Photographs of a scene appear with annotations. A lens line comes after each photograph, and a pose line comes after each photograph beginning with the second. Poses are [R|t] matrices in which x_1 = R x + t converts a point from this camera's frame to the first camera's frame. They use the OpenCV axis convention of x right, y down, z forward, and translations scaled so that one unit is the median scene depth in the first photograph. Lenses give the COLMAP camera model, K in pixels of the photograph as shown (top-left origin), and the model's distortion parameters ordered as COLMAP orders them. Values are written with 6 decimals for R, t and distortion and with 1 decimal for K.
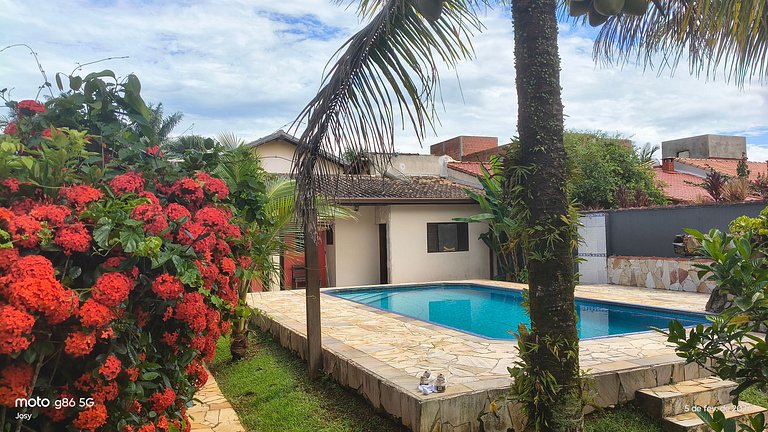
lens RADIAL K [[574.8, 0, 382.2], [0, 574.8, 219.5], [0, 0, 1]] dist [0.105486, -0.231103]
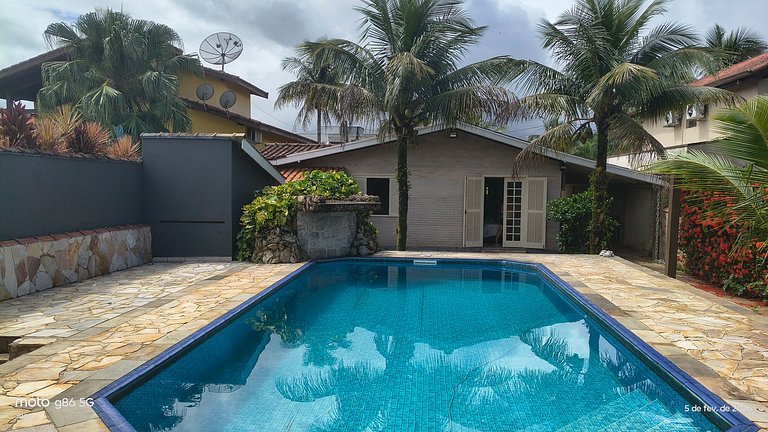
lens RADIAL K [[573.4, 0, 385.9], [0, 573.4, 228.4], [0, 0, 1]] dist [0.093138, -0.193577]
pose [[-0.881887, -0.018679, 0.471091, -0.076013], [-0.000502, 0.999252, 0.038680, 0.027067], [-0.471461, 0.033875, -0.881236, 1.123803]]
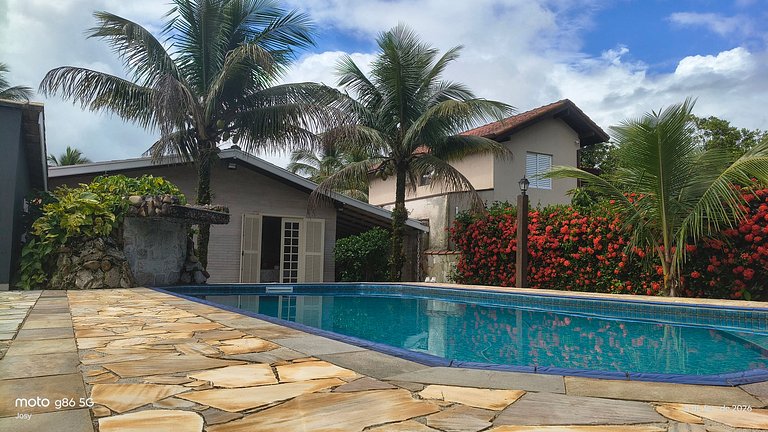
lens RADIAL K [[574.8, 0, 382.2], [0, 574.8, 219.5], [0, 0, 1]] dist [0.105486, -0.231103]
pose [[-0.994947, 0.003643, -0.100334, 0.171088], [0.014706, 0.993852, -0.109738, 0.092691], [0.099317, -0.110659, -0.988884, 1.083002]]
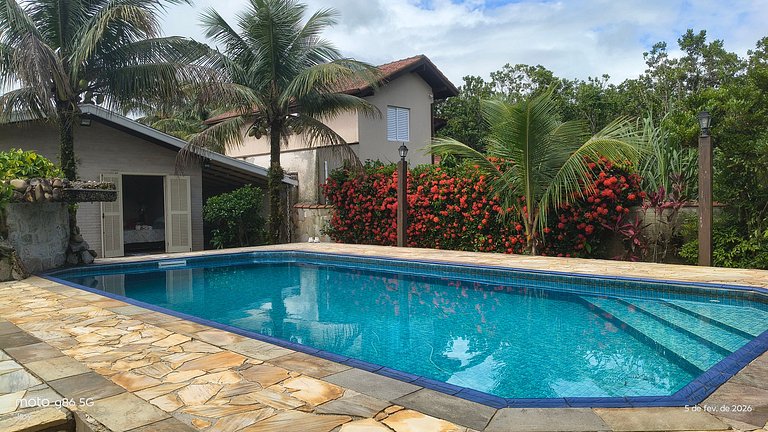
lens RADIAL K [[574.8, 0, 382.2], [0, 574.8, 219.5], [0, 0, 1]] dist [0.105486, -0.231103]
pose [[-0.930198, 0.053513, -0.363136, 0.230830], [0.052825, 0.998534, 0.011831, 0.056414], [0.363237, -0.008178, -0.931661, 1.101212]]
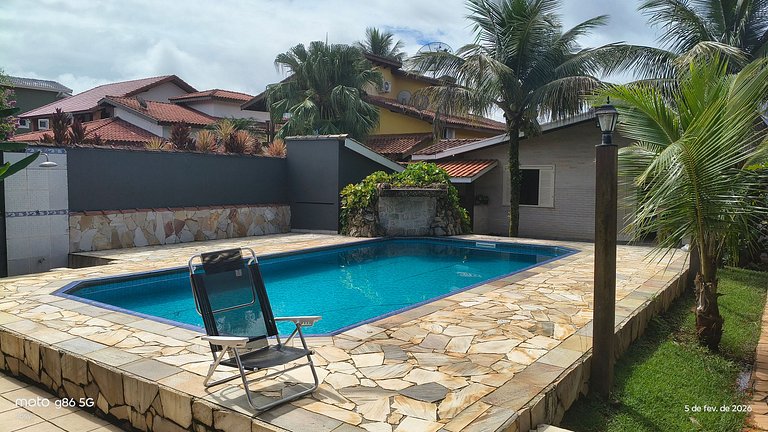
lens RADIAL K [[574.8, 0, 382.2], [0, 574.8, 219.5], [0, 0, 1]] dist [0.105486, -0.231103]
pose [[-0.529542, -0.042084, 0.847239, -0.373673], [-0.020551, 0.999112, 0.036783, 0.036700], [-0.848035, 0.002066, -0.529937, 1.009123]]
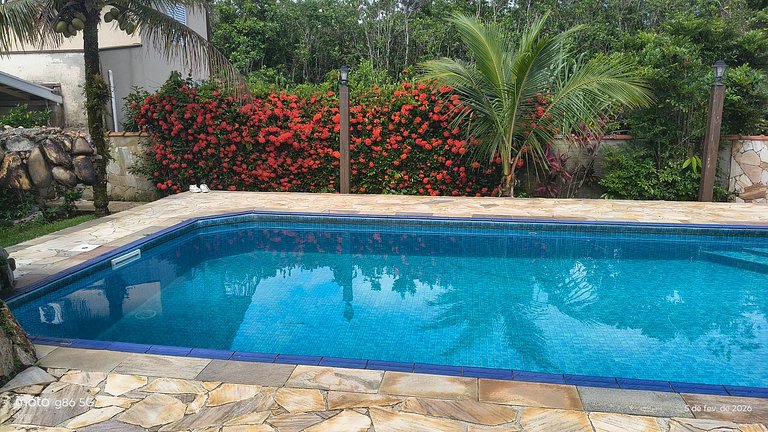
lens RADIAL K [[574.8, 0, 382.2], [0, 574.8, 219.5], [0, 0, 1]] dist [0.105486, -0.231103]
pose [[-0.544373, 0.192282, -0.816508, 0.417488], [0.043882, 0.978569, 0.201189, 0.009204], [0.837695, 0.073692, -0.541144, 0.793745]]
